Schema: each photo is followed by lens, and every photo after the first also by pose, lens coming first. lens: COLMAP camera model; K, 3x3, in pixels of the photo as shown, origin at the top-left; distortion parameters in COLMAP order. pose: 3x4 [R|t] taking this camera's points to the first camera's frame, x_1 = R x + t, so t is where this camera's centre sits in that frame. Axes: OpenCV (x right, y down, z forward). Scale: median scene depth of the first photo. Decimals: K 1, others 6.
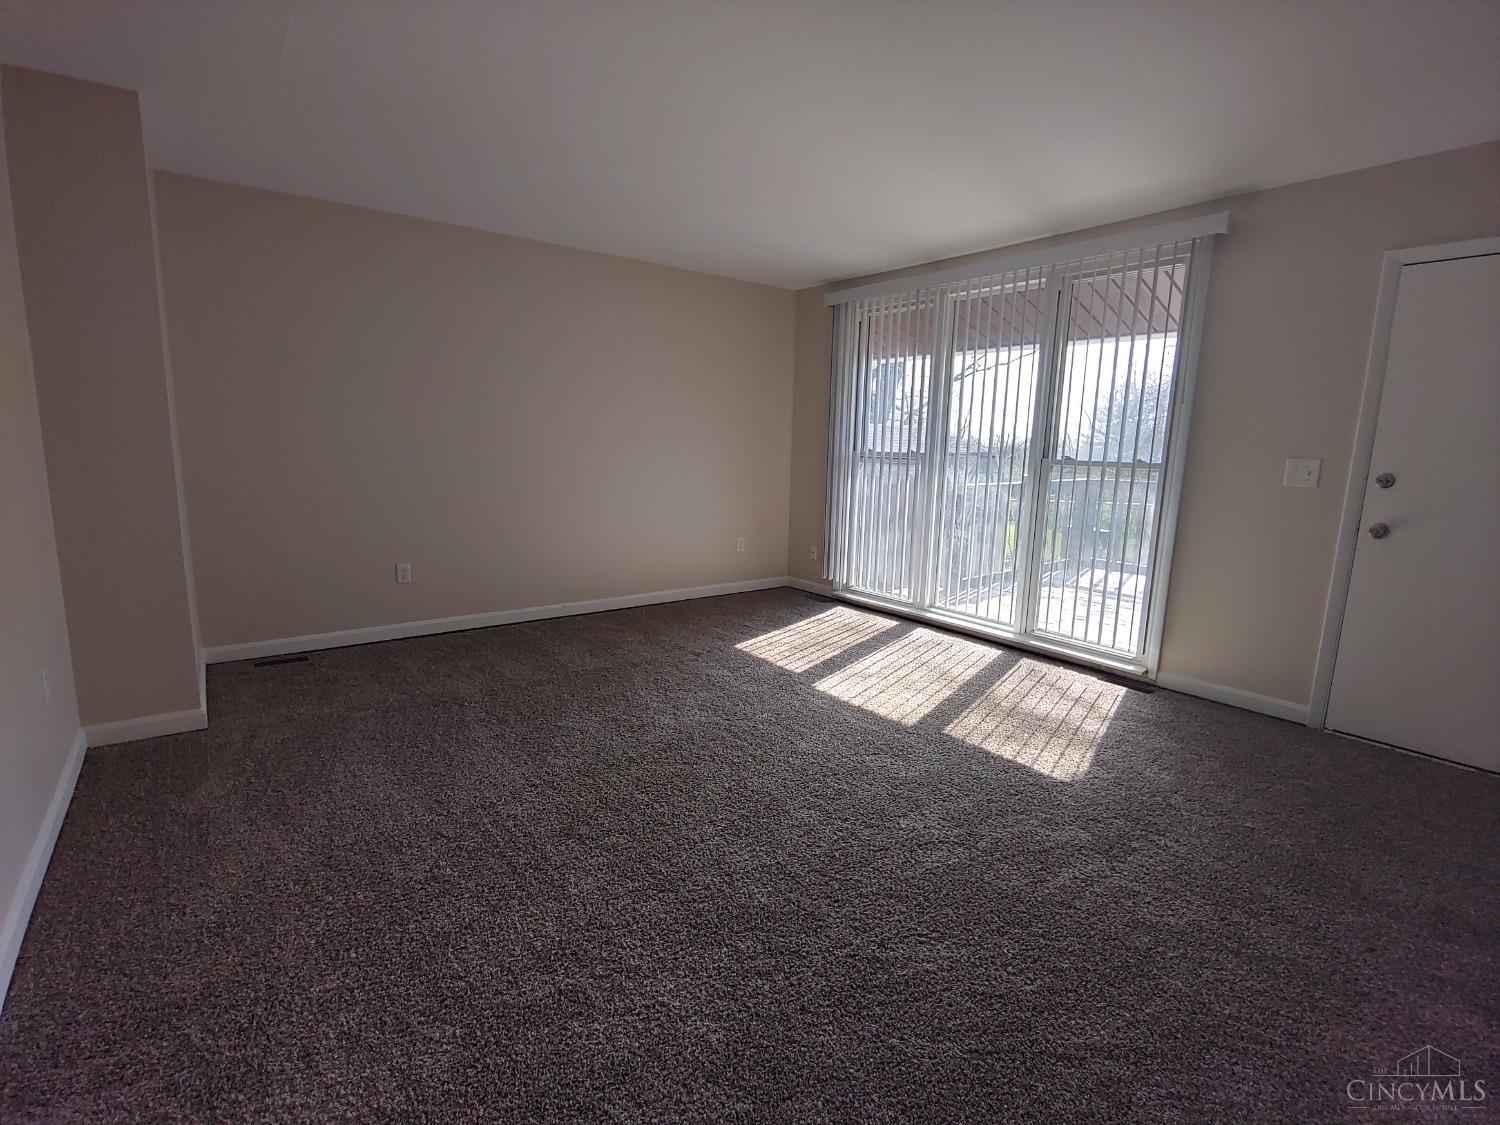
lens RADIAL K [[709.8, 0, 753.9], [0, 709.8, 565.3], [0, 0, 1]] dist [-0.026464, 0.000112]
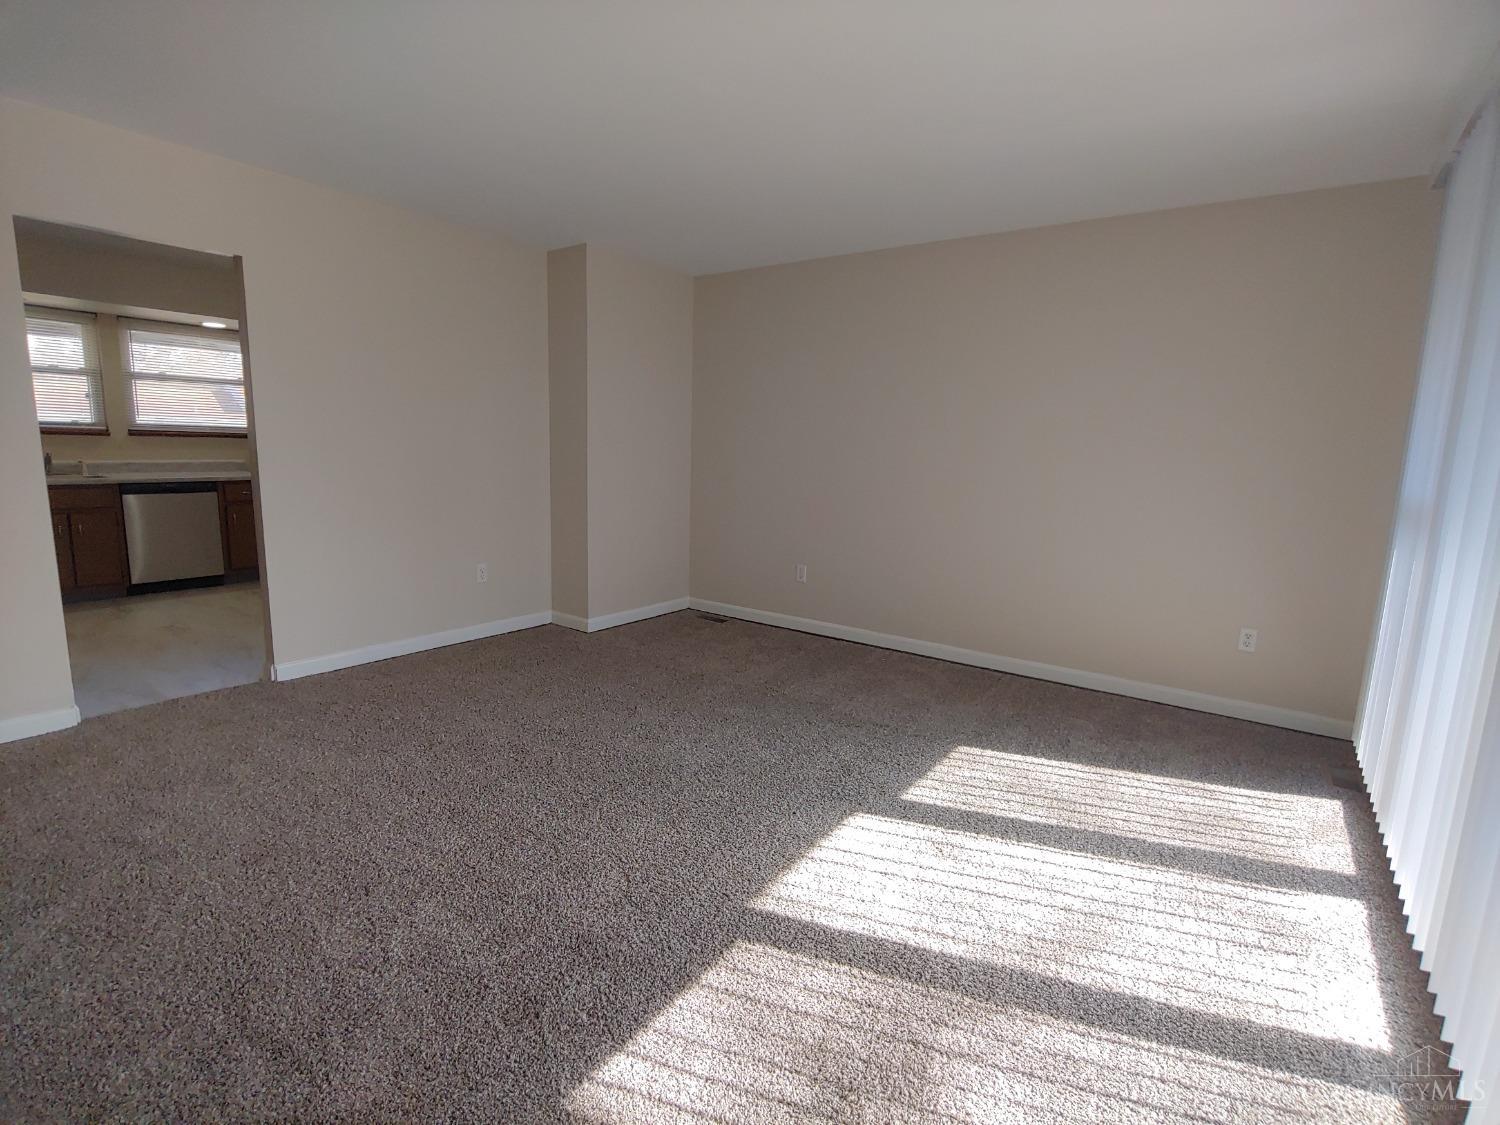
lens RADIAL K [[709.8, 0, 753.9], [0, 709.8, 565.3], [0, 0, 1]] dist [-0.026464, 0.000112]
pose [[0.278719, 0.137159, -0.950528, 0.602429], [-0.187742, 0.978434, 0.086135, -0.090933], [0.941843, 0.154447, 0.298459, 0.613892]]
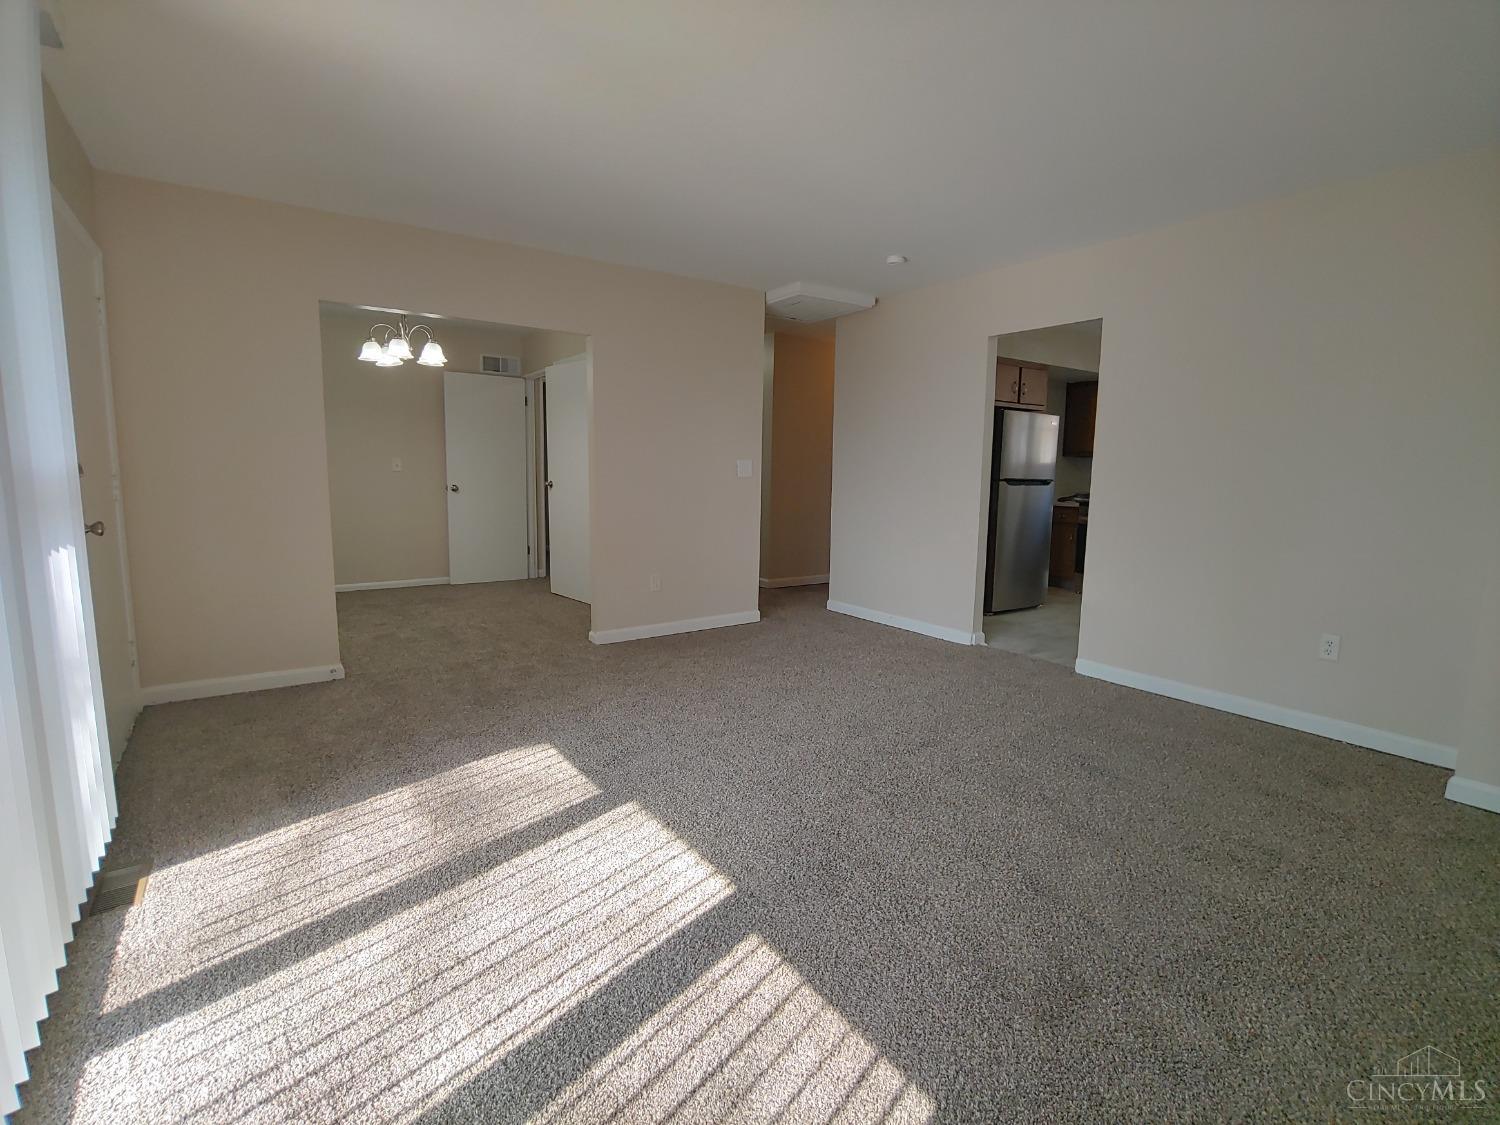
lens RADIAL K [[709.8, 0, 753.9], [0, 709.8, 565.3], [0, 0, 1]] dist [-0.026464, 0.000112]
pose [[-0.997600, -0.050769, 0.047077, 0.049656], [-0.033873, 0.950891, 0.307668, -0.216225], [-0.060385, 0.305335, -0.950328, 1.317454]]
